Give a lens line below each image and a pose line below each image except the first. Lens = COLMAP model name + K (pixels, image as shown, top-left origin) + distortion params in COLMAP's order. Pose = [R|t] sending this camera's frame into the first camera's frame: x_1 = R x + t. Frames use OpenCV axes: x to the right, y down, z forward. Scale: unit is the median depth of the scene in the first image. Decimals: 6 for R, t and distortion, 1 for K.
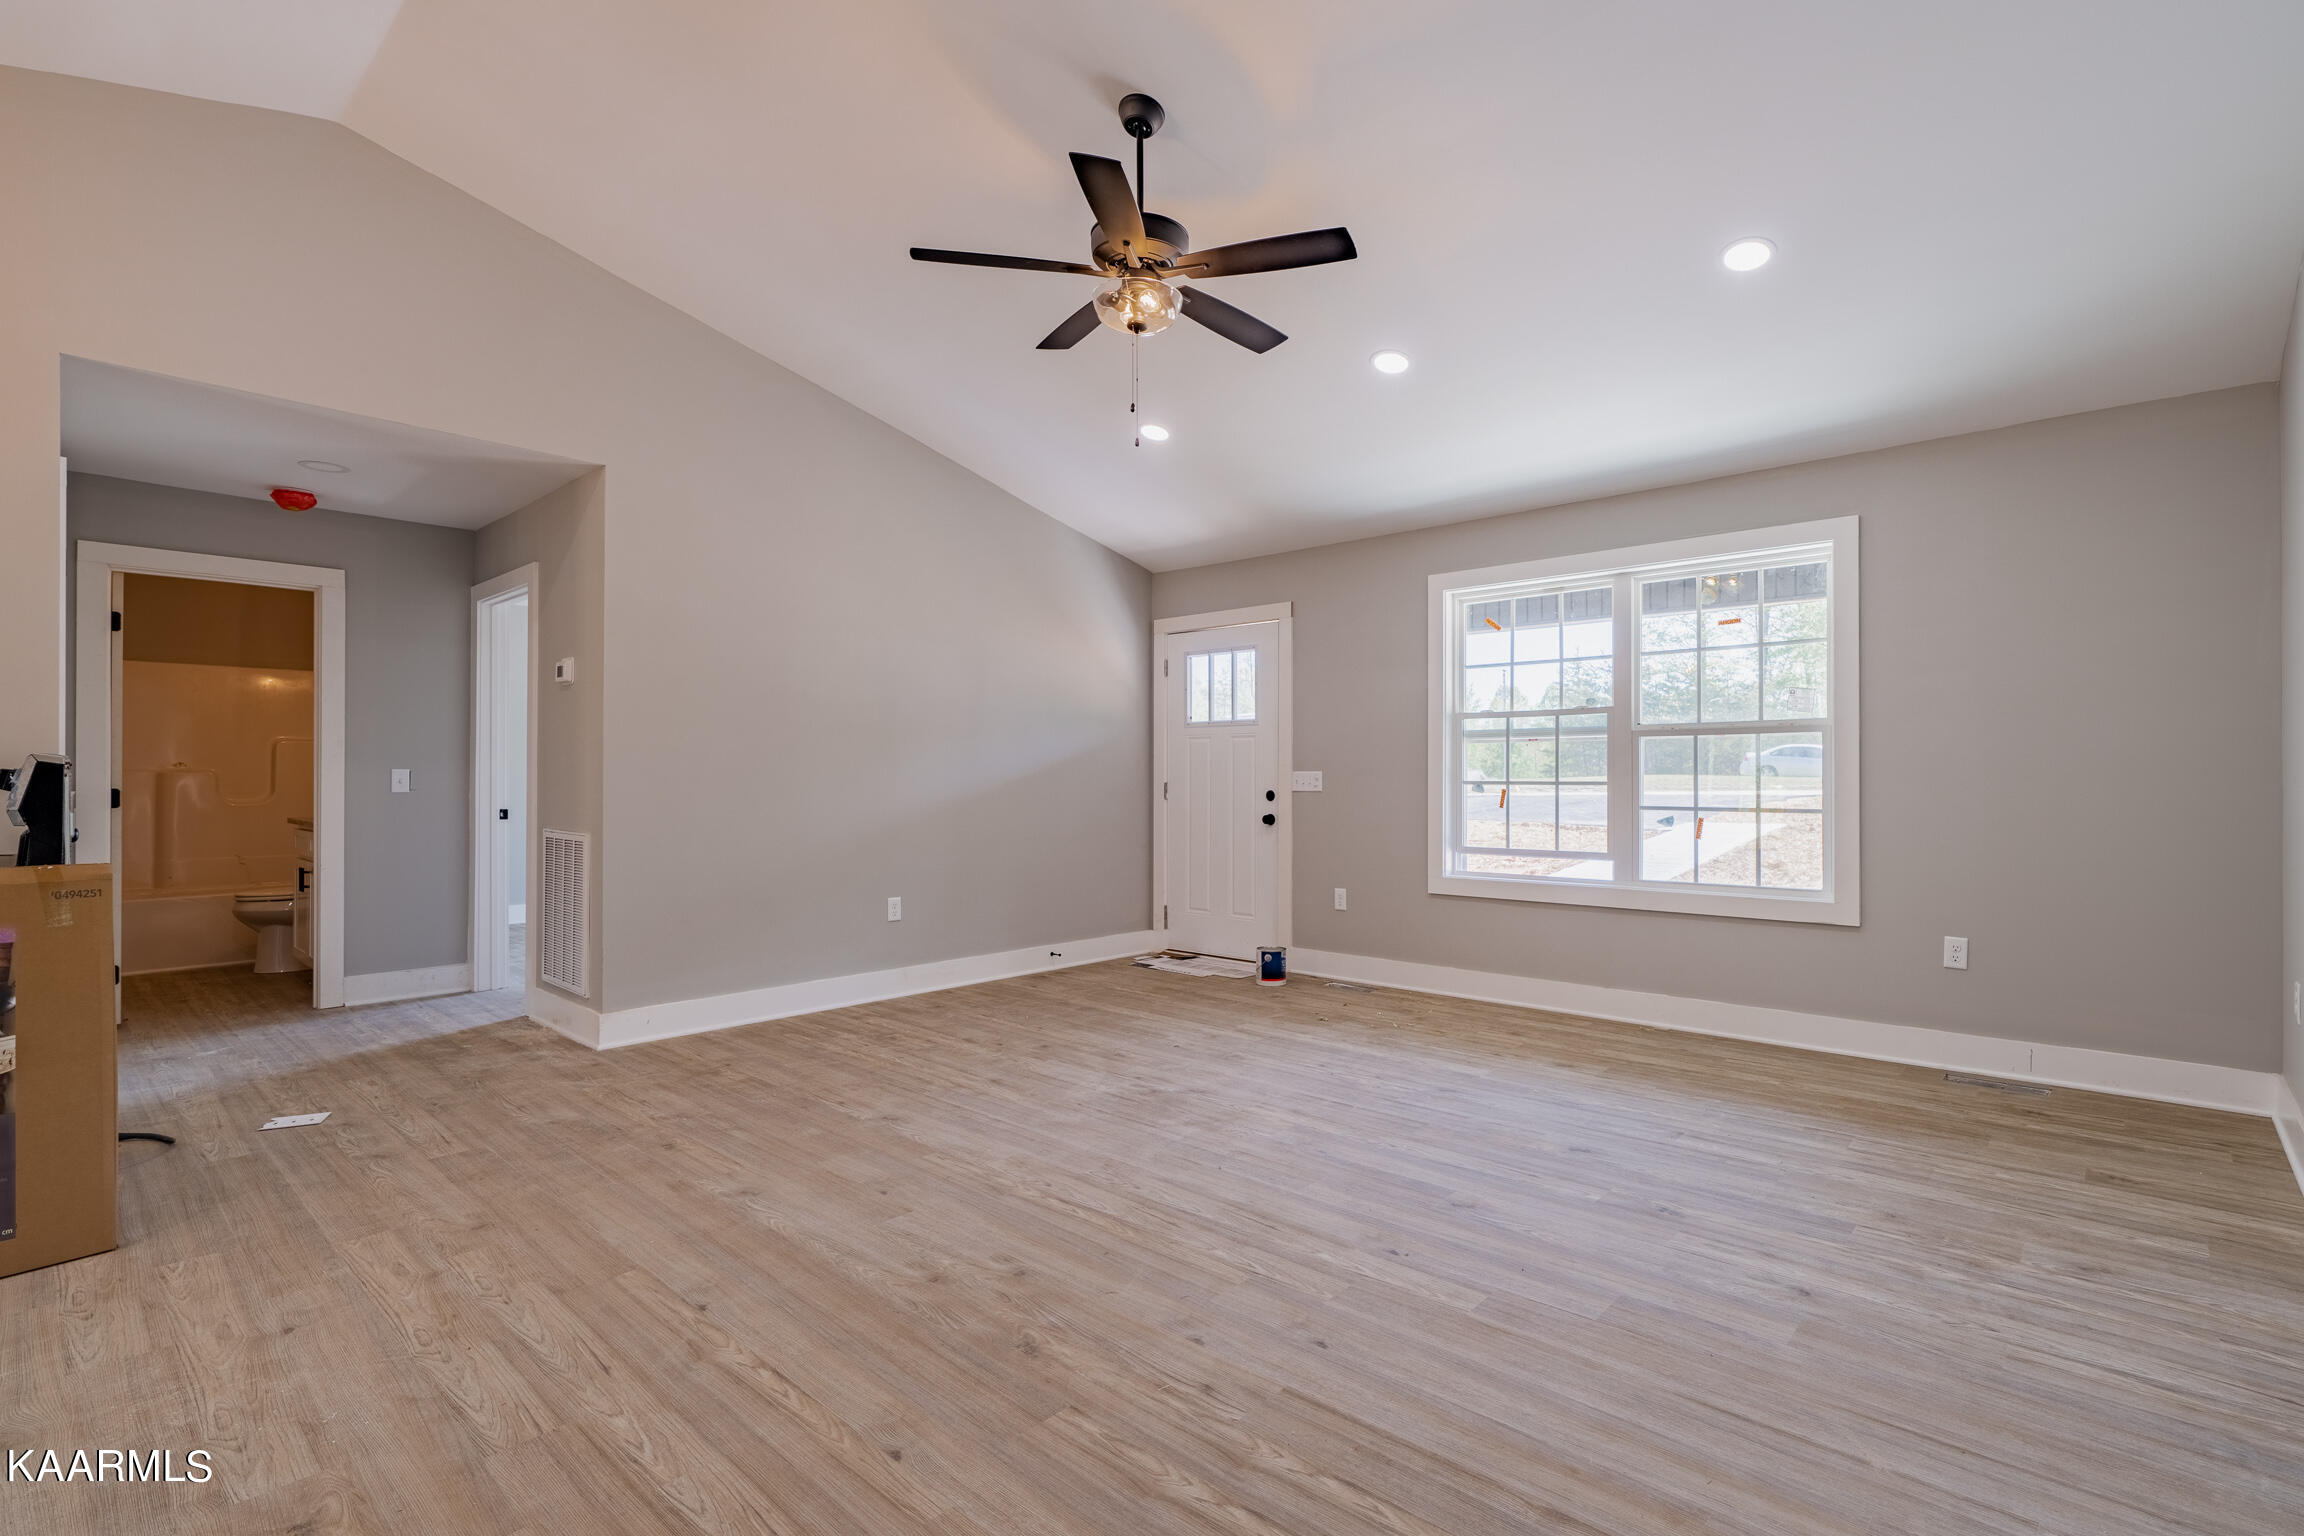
lens RADIAL K [[1079.2, 0, 1145.7], [0, 1079.2, 766.2], [0, 0, 1]] dist [-0.001998, -0.000204]
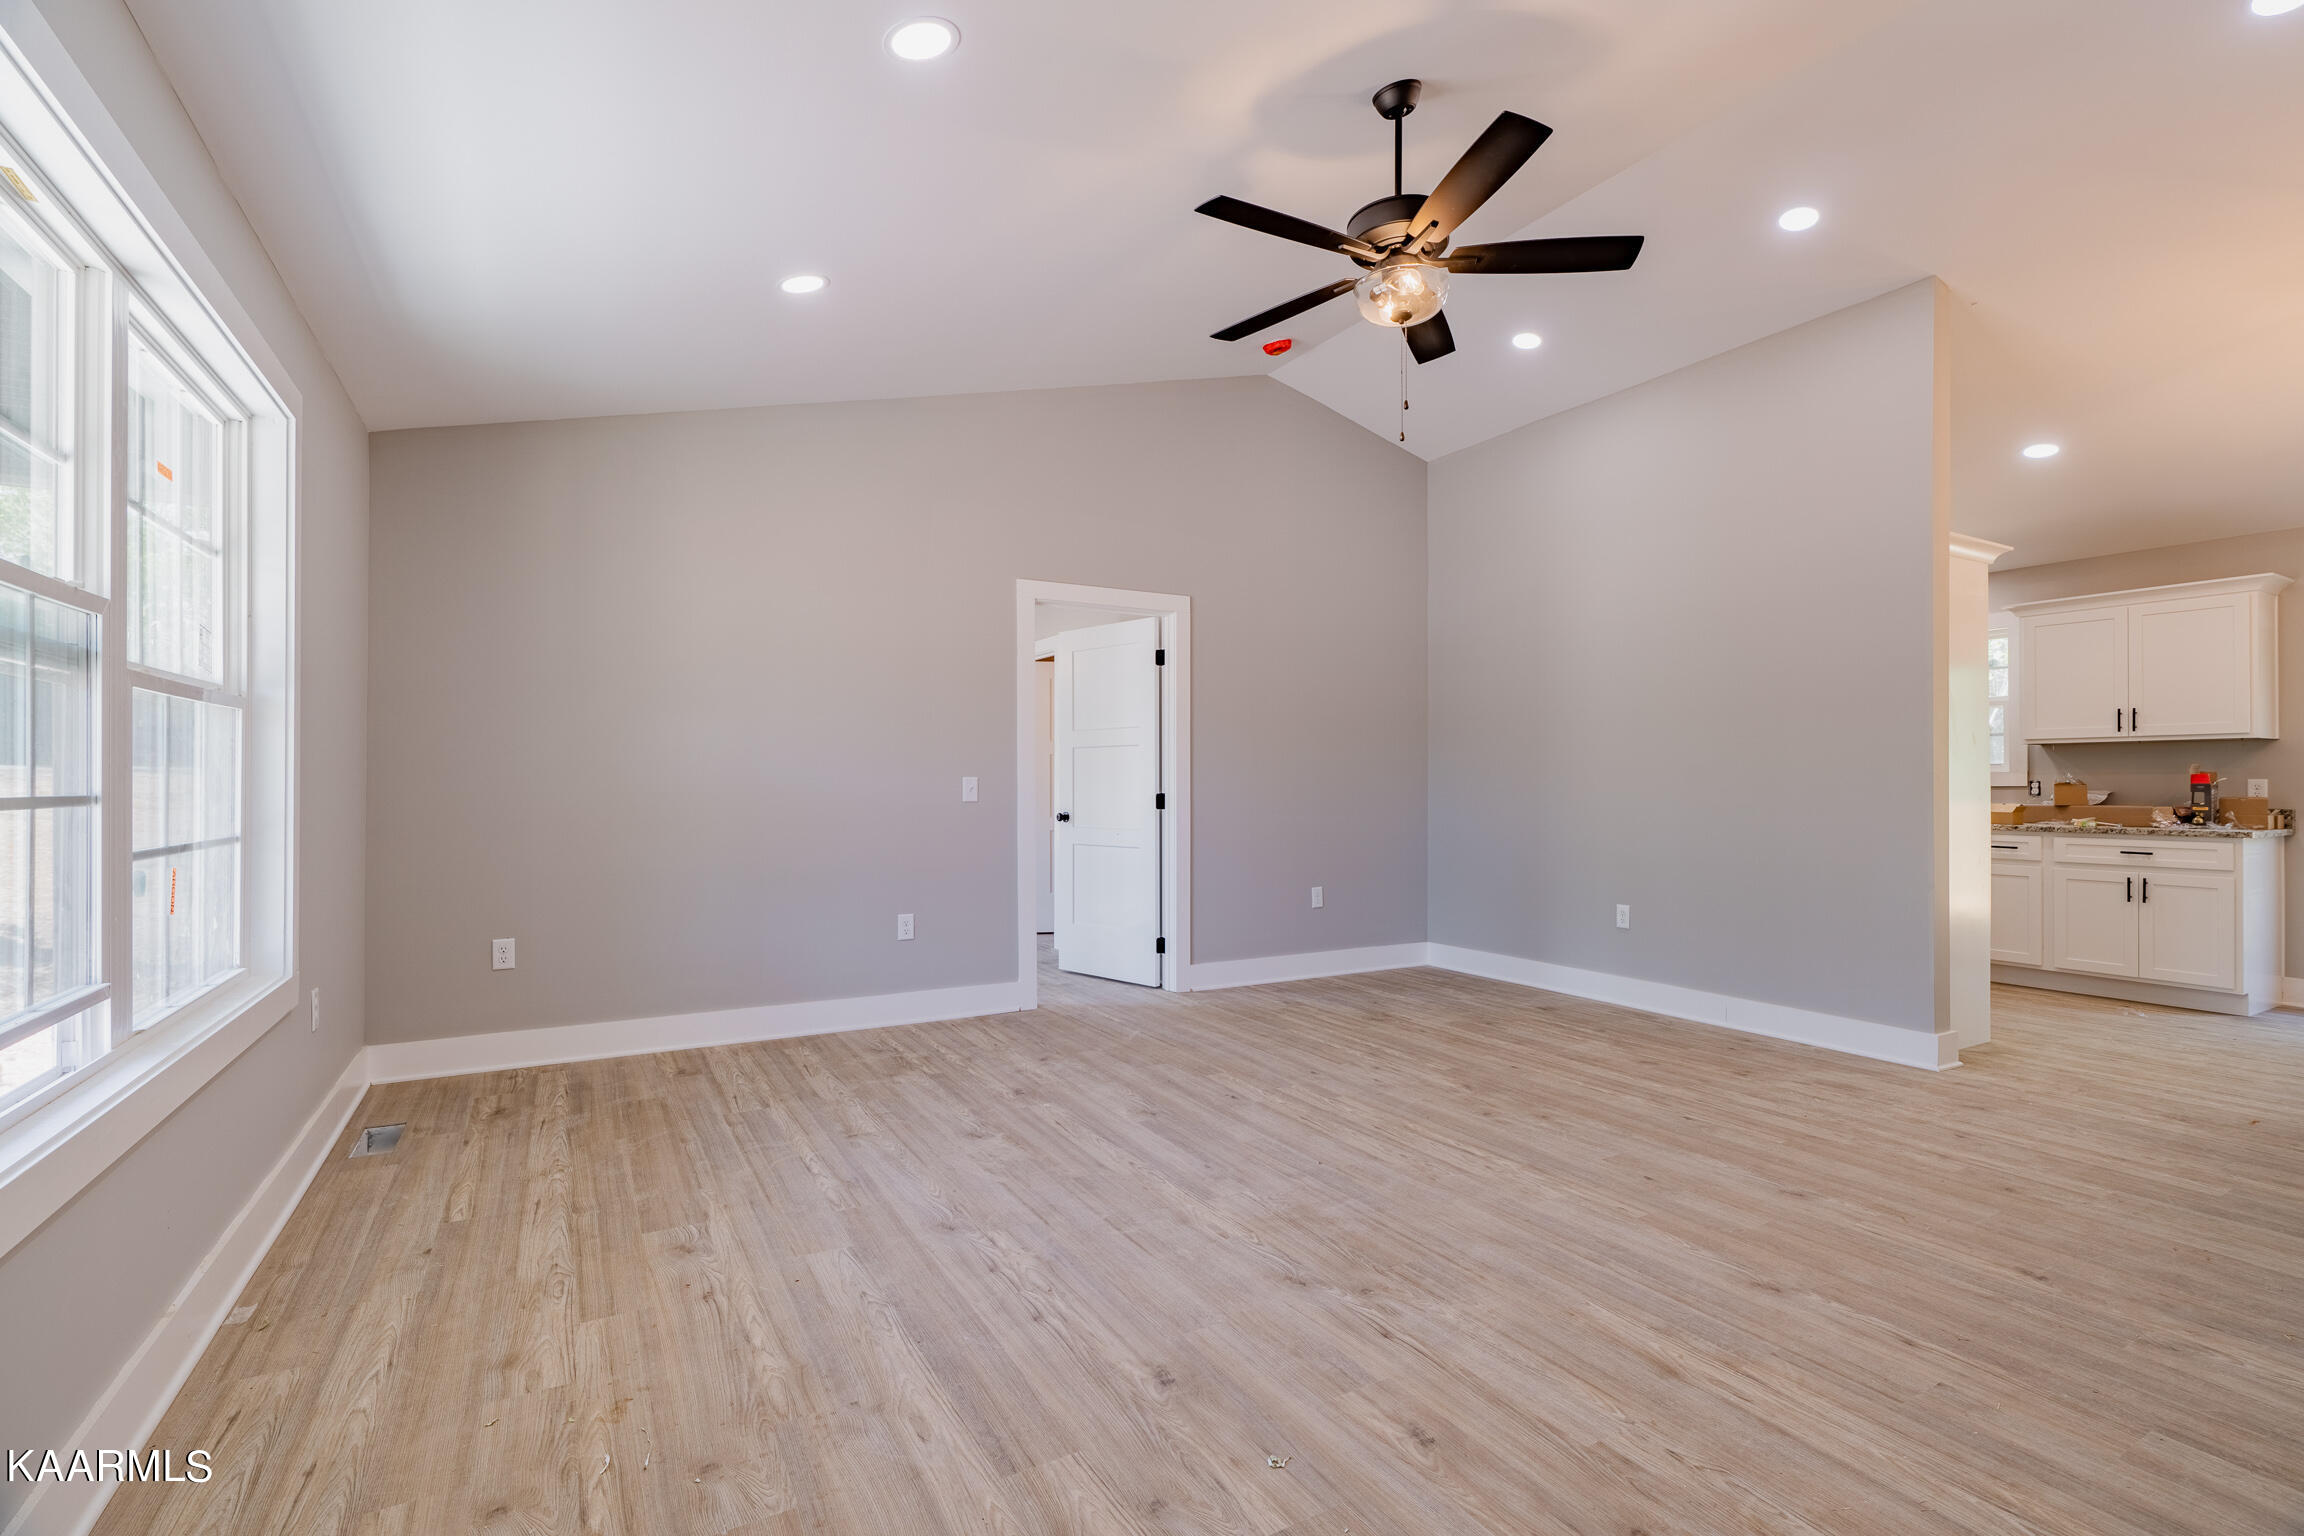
lens RADIAL K [[1029.9, 0, 1143.5], [0, 1029.9, 815.3], [0, 0, 1]] dist [0.001940, 0.000054]
pose [[-0.960568, -0.010226, 0.277856, -0.042562], [-0.004369, 0.999755, 0.021690, 0.016897], [-0.278010, 0.019621, -0.960378, 2.092755]]
